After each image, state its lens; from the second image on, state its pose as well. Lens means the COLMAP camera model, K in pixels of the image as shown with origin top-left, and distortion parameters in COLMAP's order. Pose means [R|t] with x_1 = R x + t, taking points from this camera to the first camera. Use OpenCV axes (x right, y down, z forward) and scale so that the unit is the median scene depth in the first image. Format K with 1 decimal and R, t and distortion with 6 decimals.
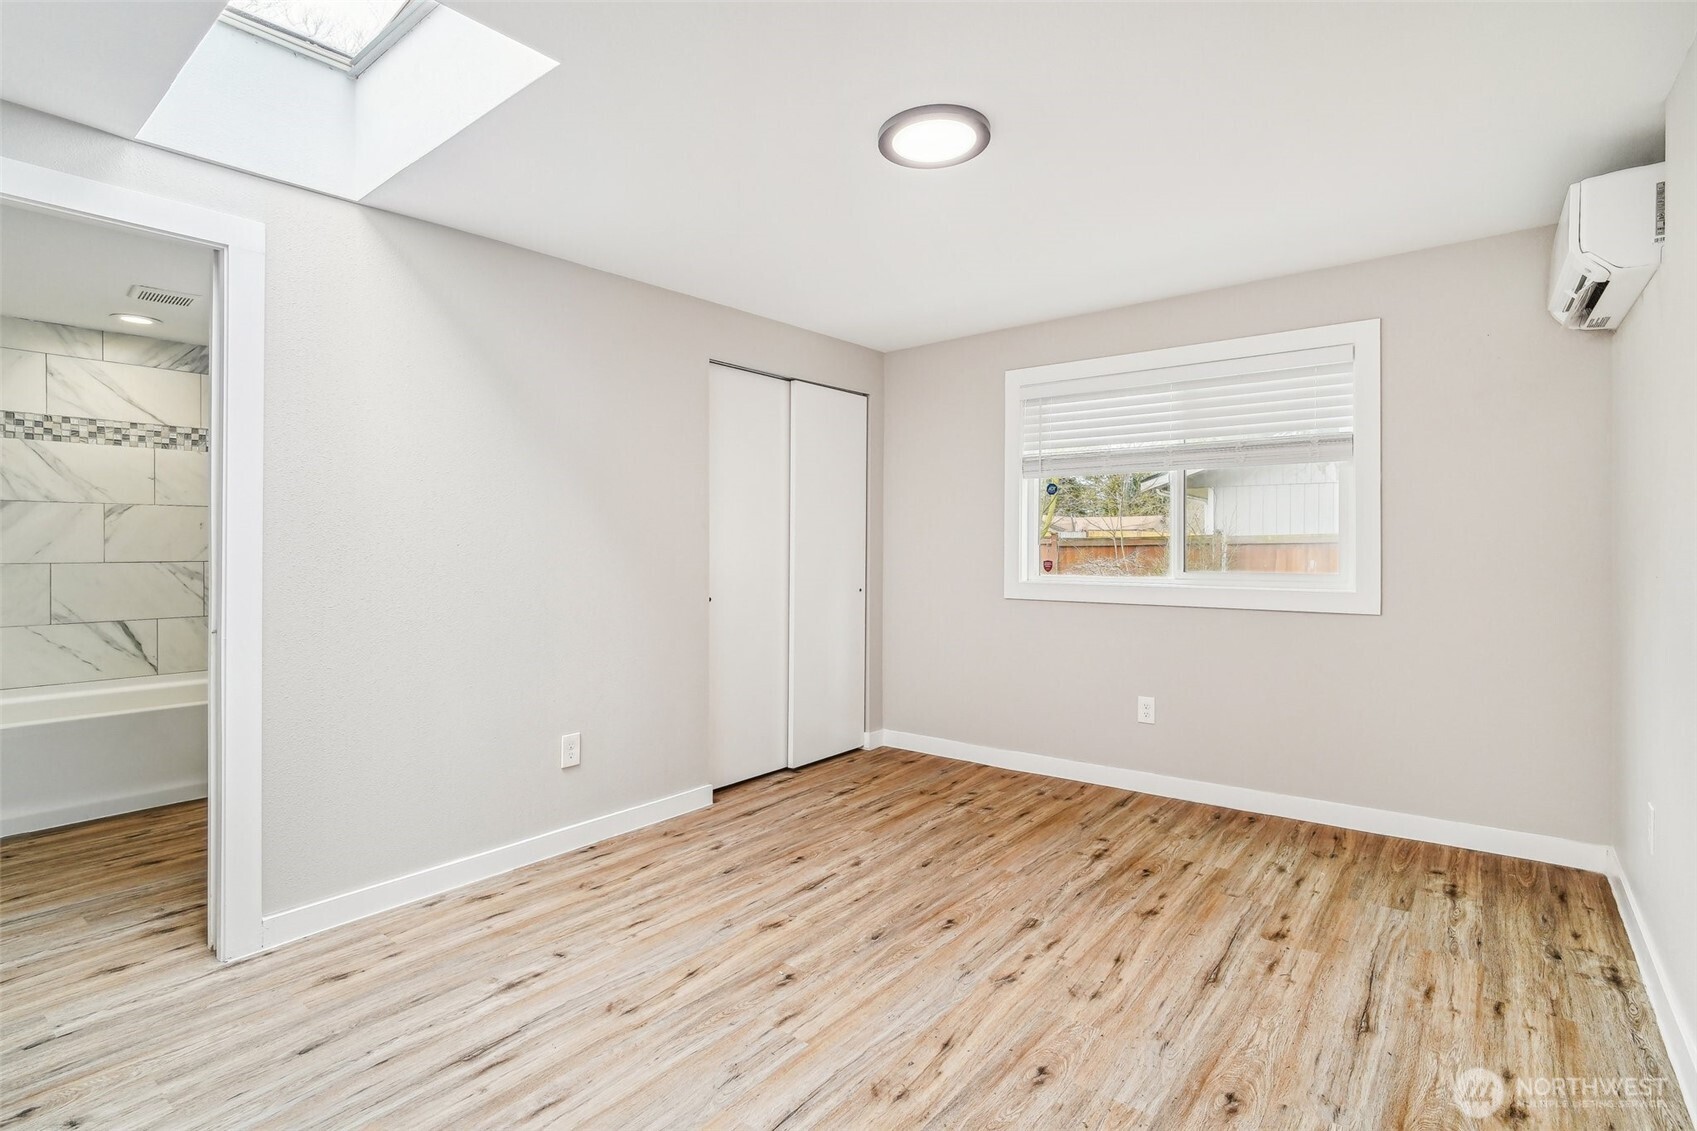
lens RADIAL K [[804.8, 0, 855.8], [0, 804.8, 545.3], [0, 0, 1]] dist [0.013346, 0.000536]
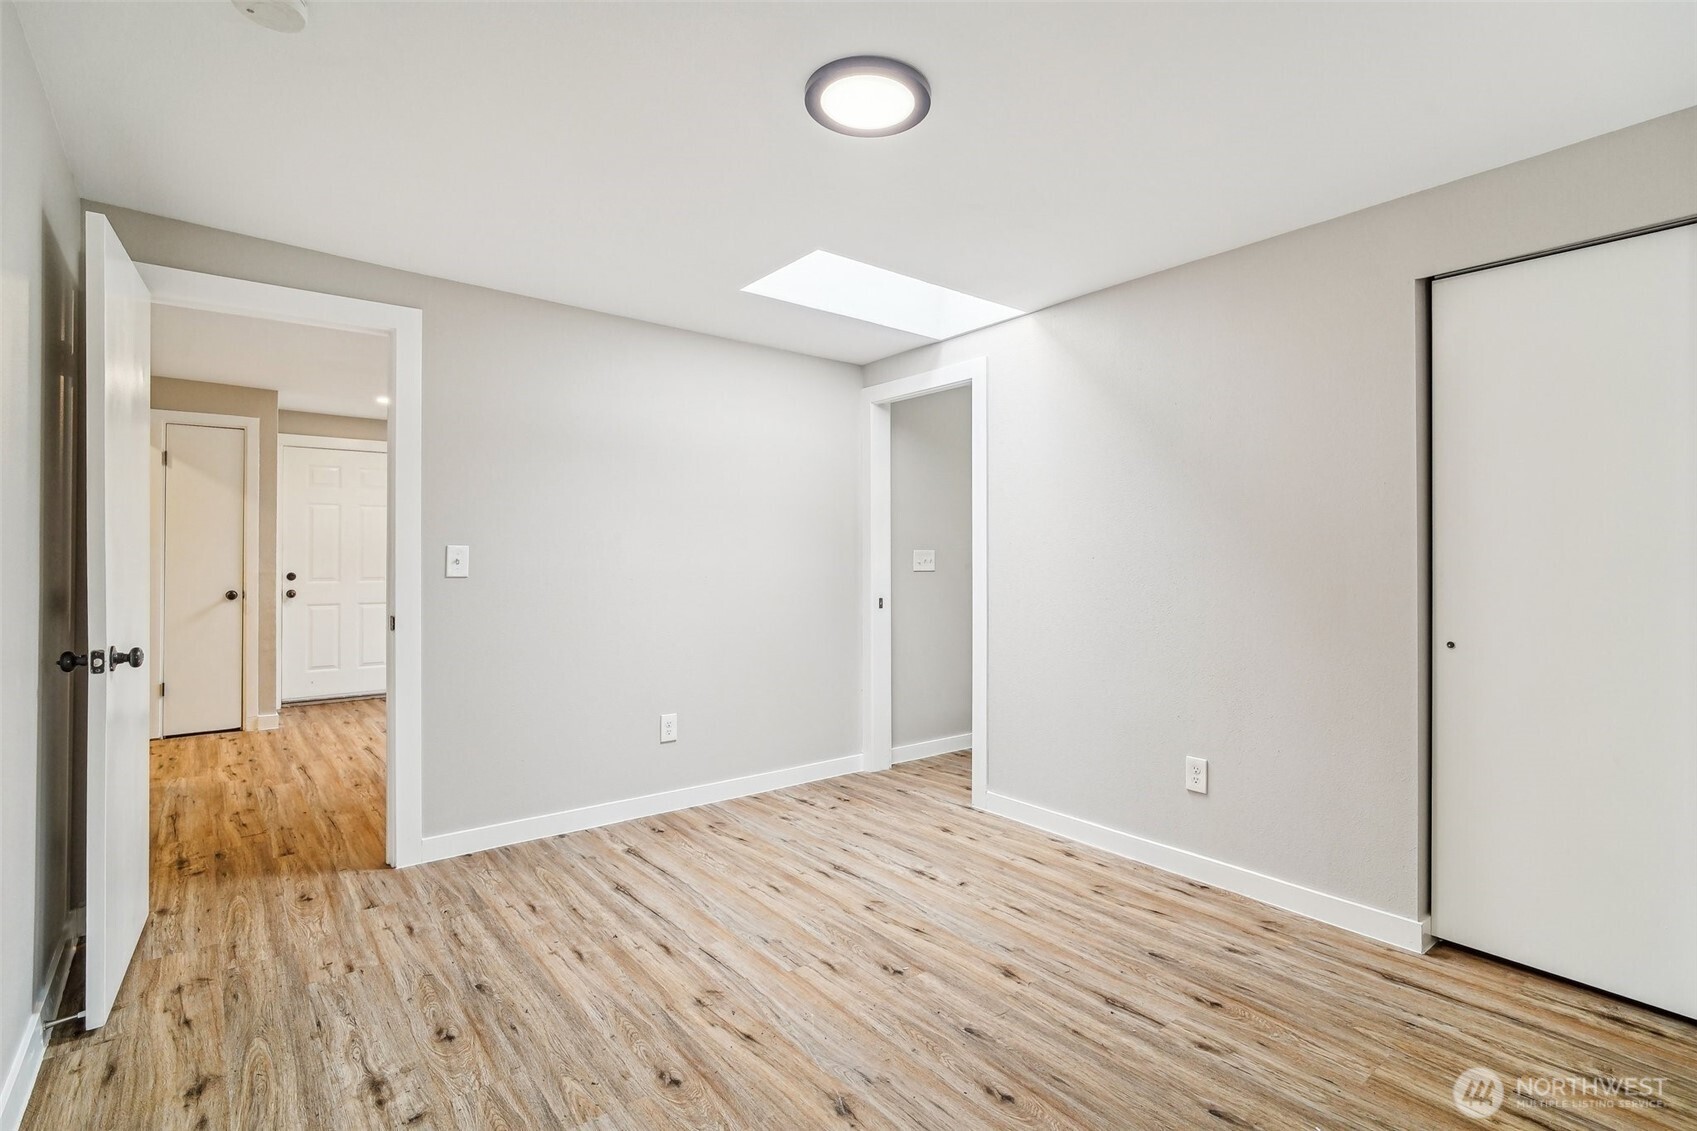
lens RADIAL K [[812.6, 0, 869.4], [0, 812.6, 592.9], [0, 0, 1]] dist [0.000665, 0.001190]
pose [[-0.208793, 0.041679, -0.977071, 0.781641], [0.000019, 0.999092, 0.042614, -0.001723], [0.977960, 0.008879, -0.208604, 0.986685]]
